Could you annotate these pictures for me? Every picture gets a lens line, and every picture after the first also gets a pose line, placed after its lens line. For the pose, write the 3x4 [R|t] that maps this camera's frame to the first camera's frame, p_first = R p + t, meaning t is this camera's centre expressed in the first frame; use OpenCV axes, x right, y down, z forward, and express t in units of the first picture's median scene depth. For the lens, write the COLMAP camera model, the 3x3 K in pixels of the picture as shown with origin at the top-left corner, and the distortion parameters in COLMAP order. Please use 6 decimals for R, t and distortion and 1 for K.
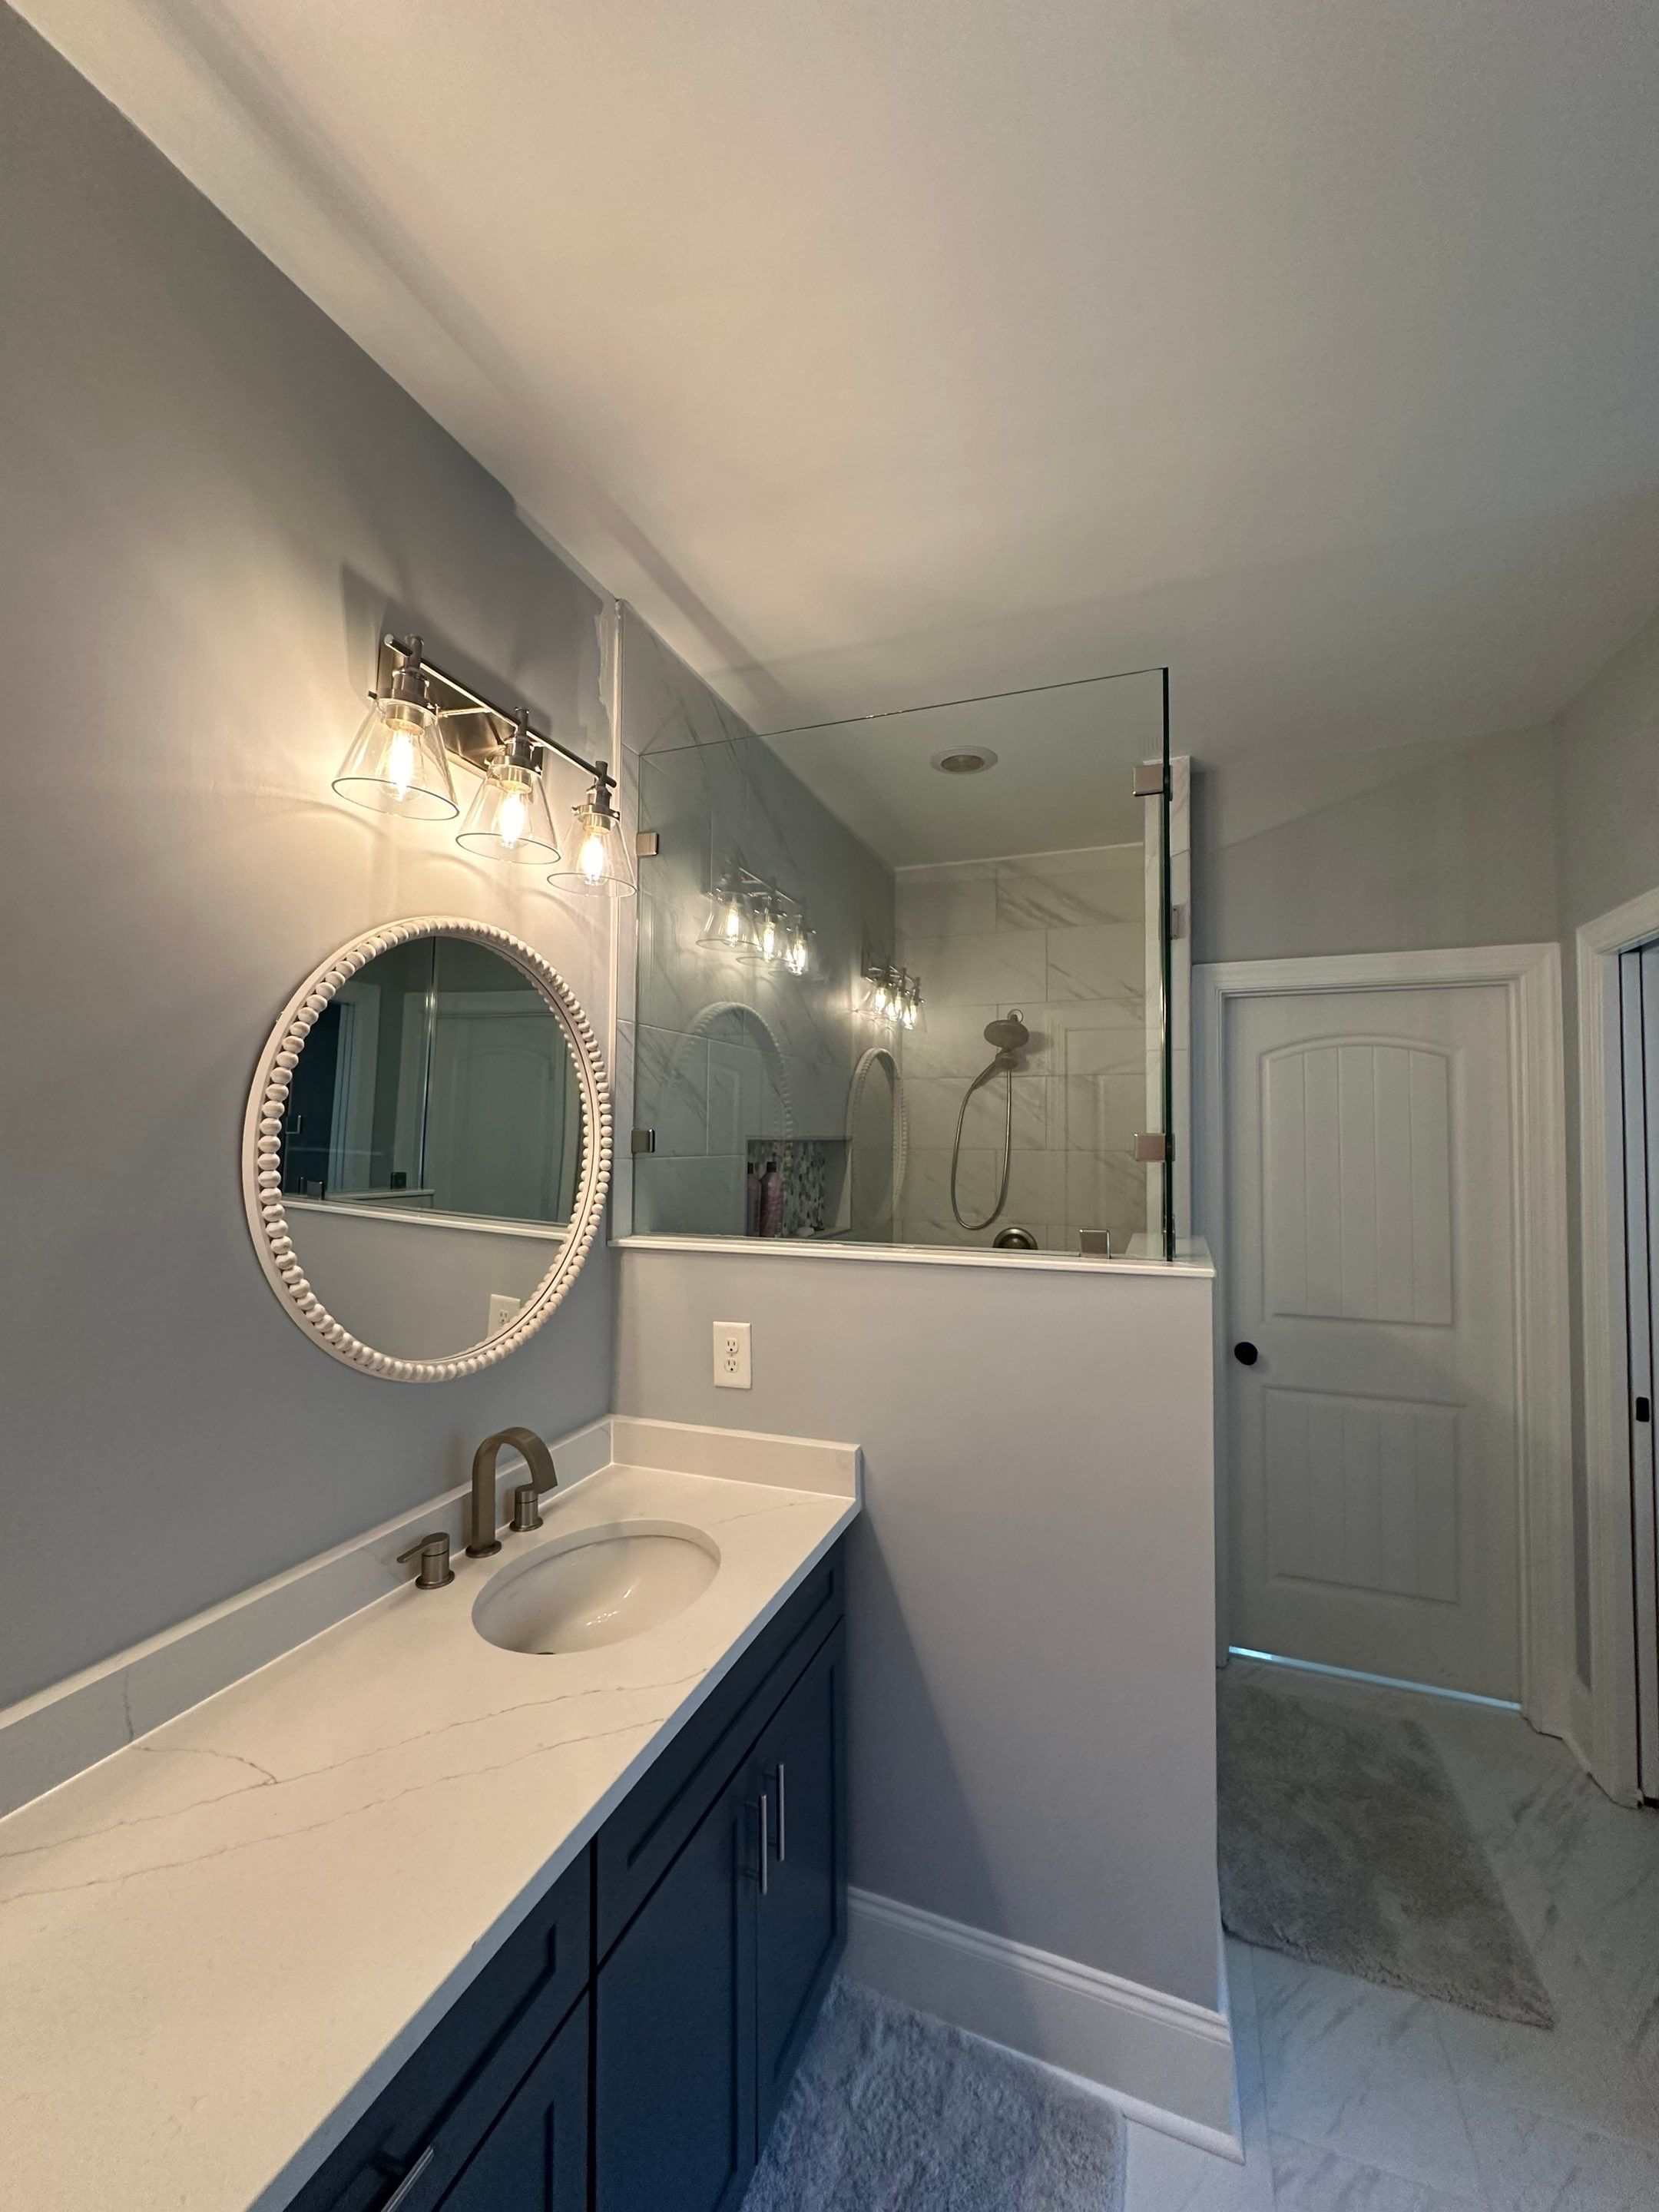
lens RADIAL K [[881.0, 0, 830.1], [0, 881.0, 1105.0], [0, 0, 1]] dist [-0.001381, 0.000410]
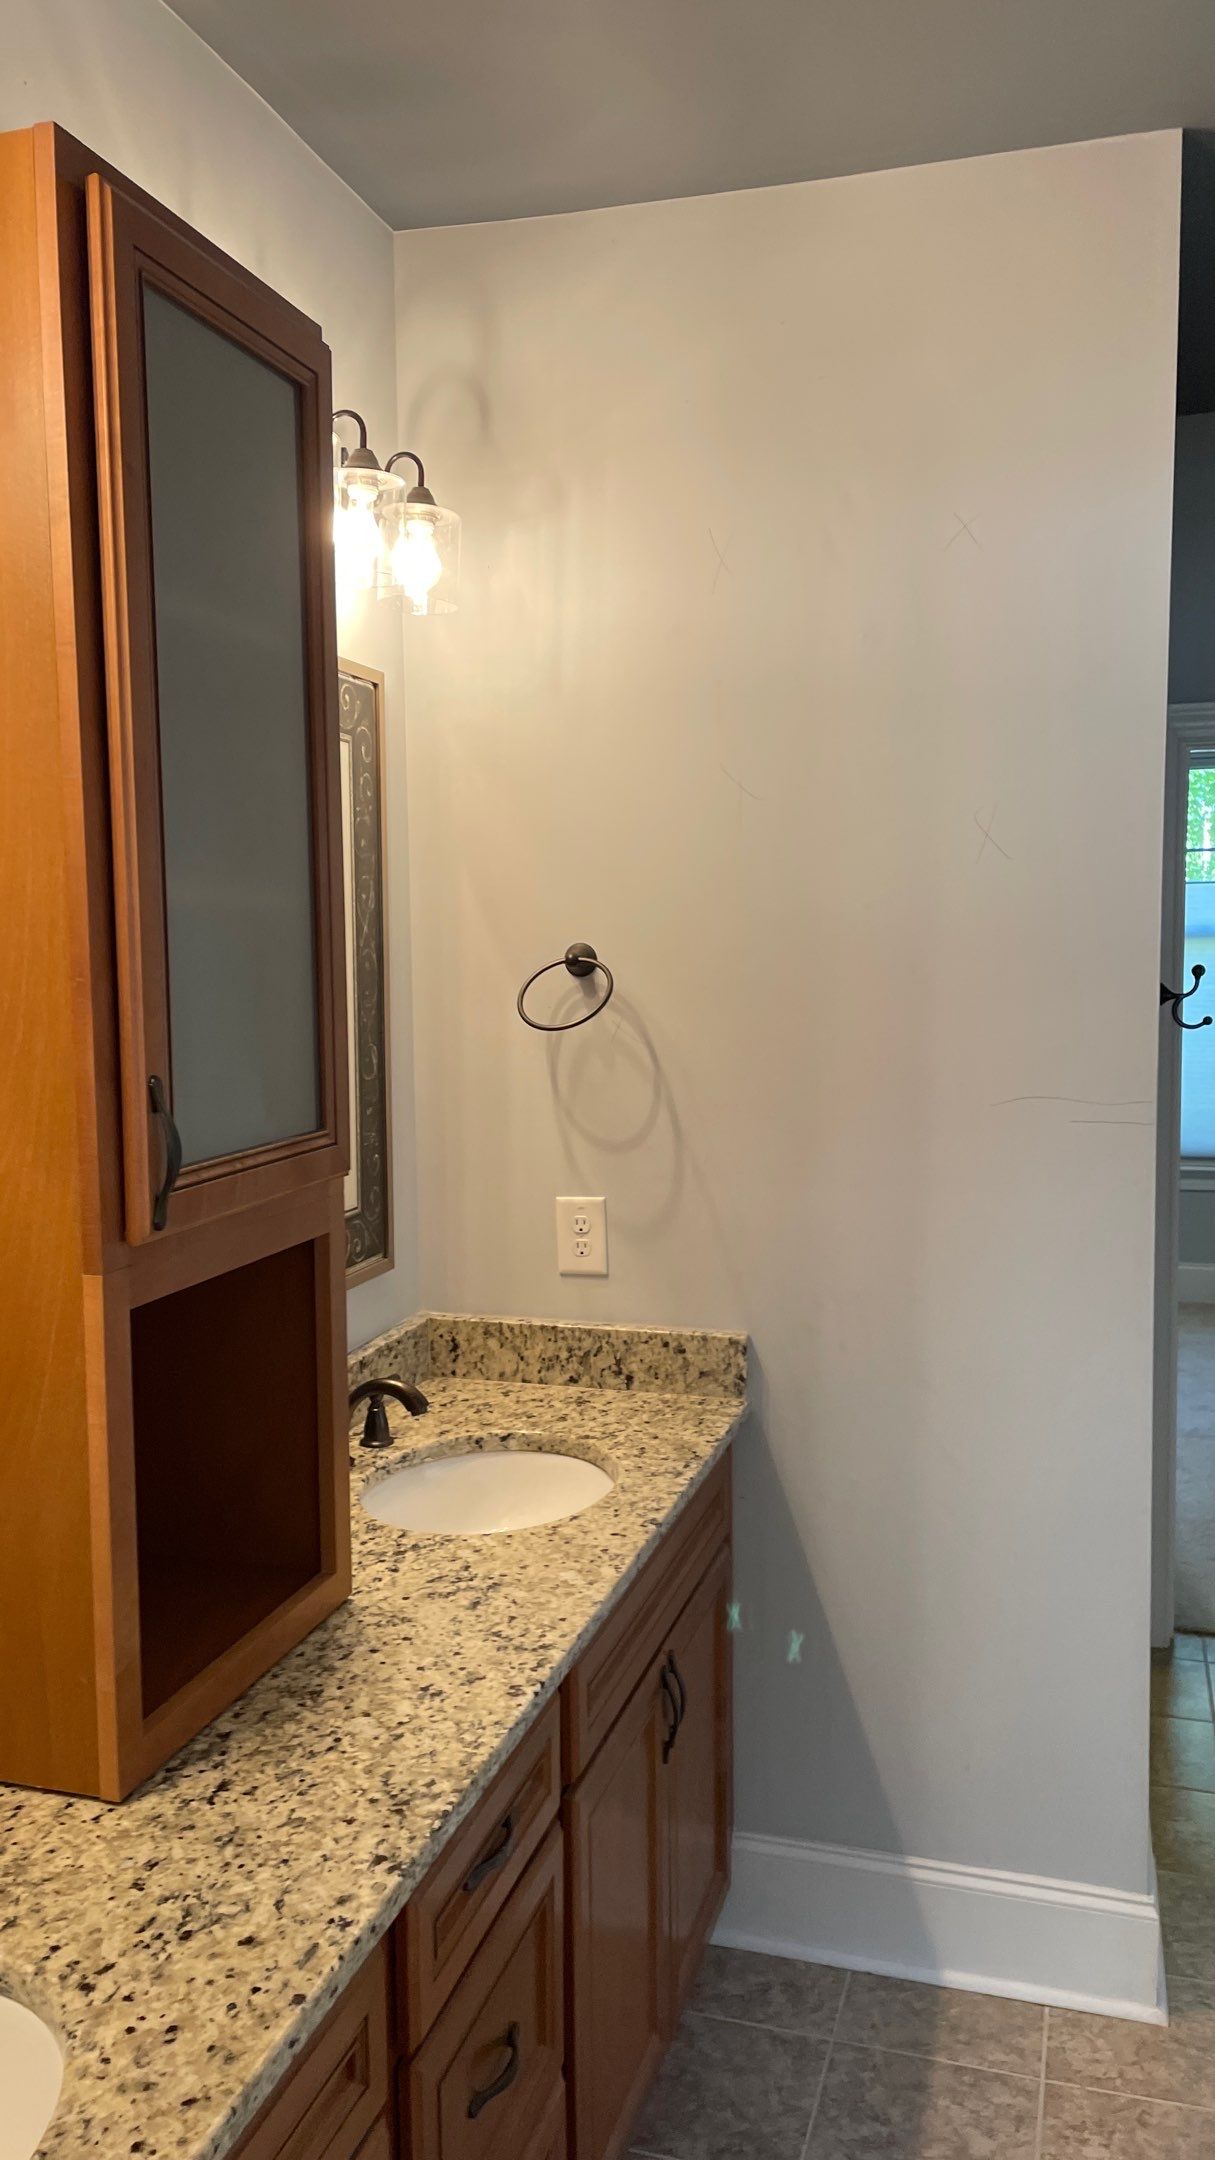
lens RADIAL K [[1622.0, 0, 605.4], [0, 1622.0, 1060.7], [0, 0, 1]] dist [0.078727, -0.096914]
pose [[0.997200, -0.022661, 0.071261, -0.174917], [0.014408, 0.993346, 0.114263, -0.045624], [-0.073376, -0.112917, 0.990891, -0.437154]]
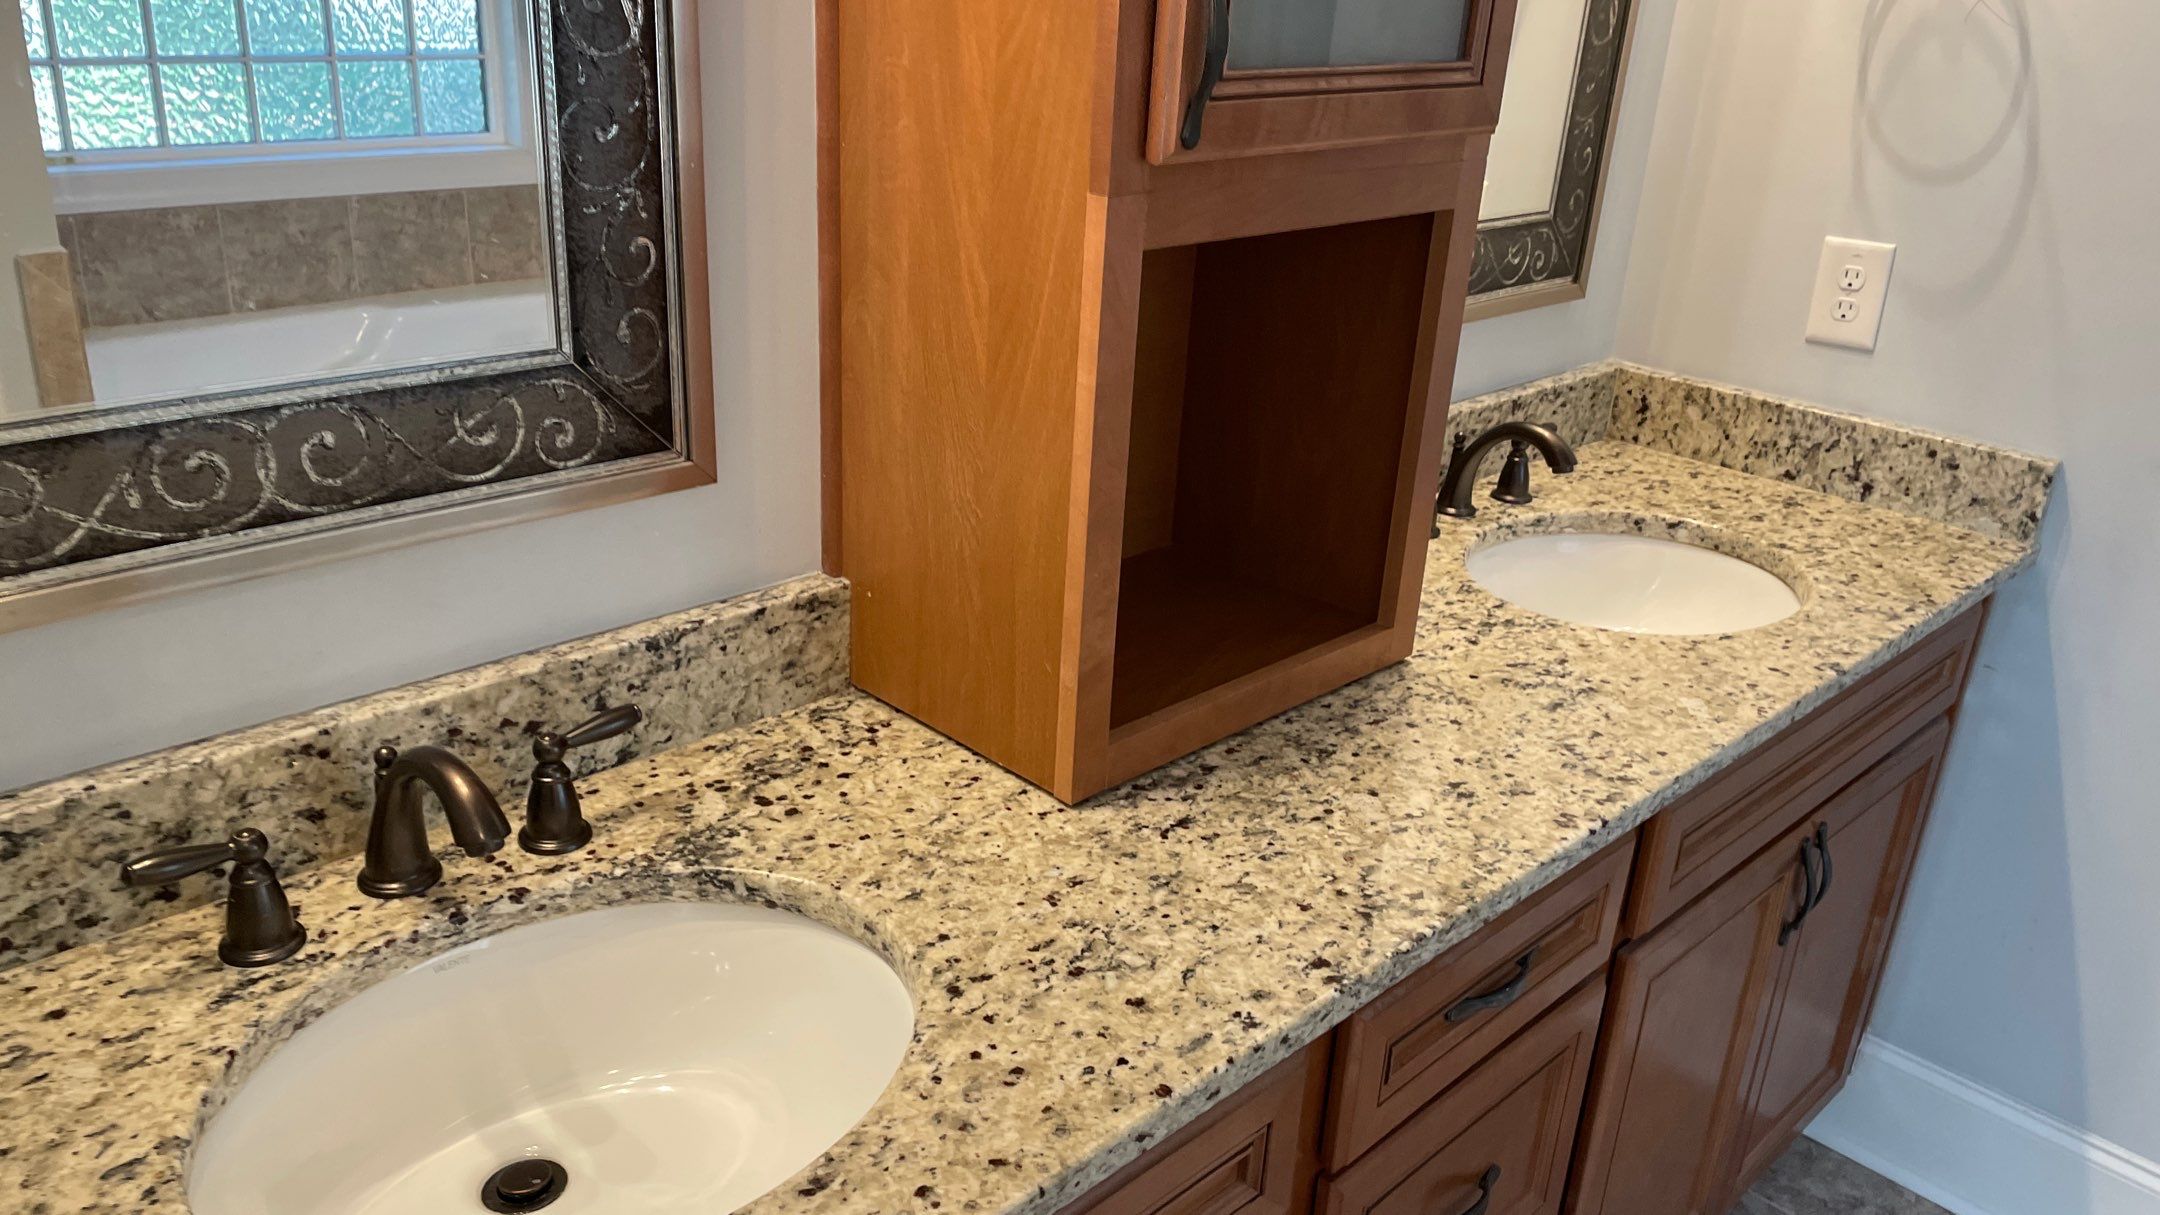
lens RADIAL K [[1622.0, 0, 1057.1], [0, 1622.0, 612.3], [0, 0, 1]] dist [0.078727, -0.096914]
pose [[0.906712, 0.196676, -0.373085, -0.125886], [-0.027622, 0.910403, 0.412799, 0.025465], [0.420845, -0.363985, 0.830906, -0.246704]]
